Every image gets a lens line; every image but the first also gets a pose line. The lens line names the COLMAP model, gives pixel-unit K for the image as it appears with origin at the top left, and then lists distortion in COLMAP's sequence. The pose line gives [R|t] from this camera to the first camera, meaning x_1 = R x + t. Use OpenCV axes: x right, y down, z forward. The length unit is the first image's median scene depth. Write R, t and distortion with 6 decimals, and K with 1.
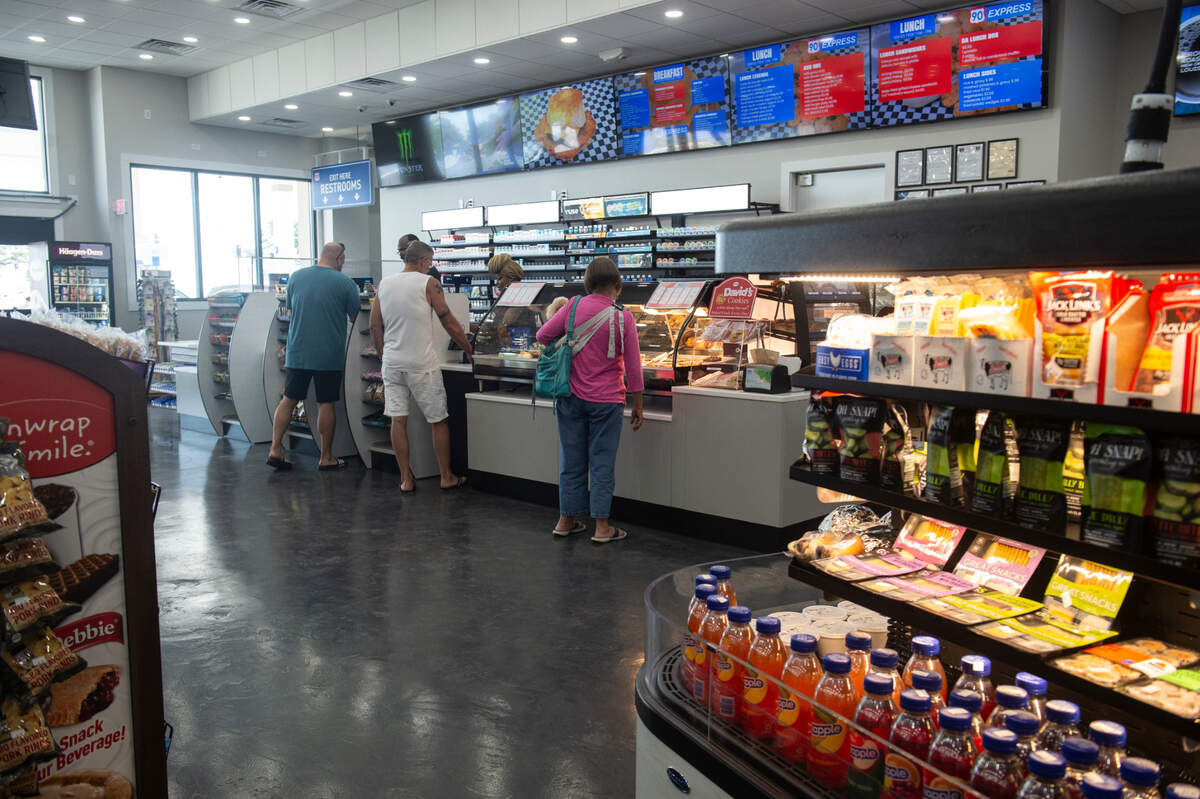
lens RADIAL K [[1033.4, 0, 600.2], [0, 1033.4, 402.2], [0, 0, 1]] dist [0.005112, 0.003555]
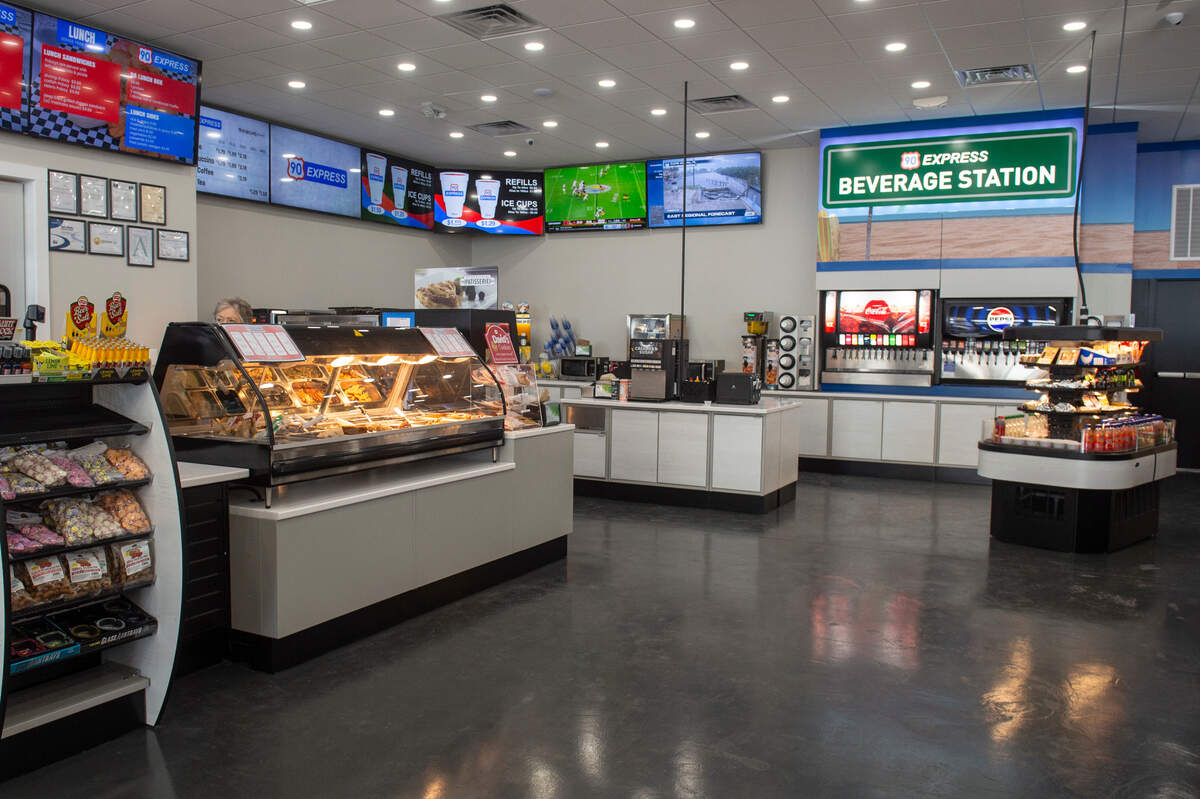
lens RADIAL K [[947.2, 0, 600.1], [0, 947.2, 396.7], [0, 0, 1]] dist [-0.014554, -0.007465]
pose [[-0.265140, -0.066332, 0.961925, -0.597512], [0.093623, 0.991146, 0.094153, -0.091727], [-0.959654, 0.115022, -0.256583, 0.809796]]
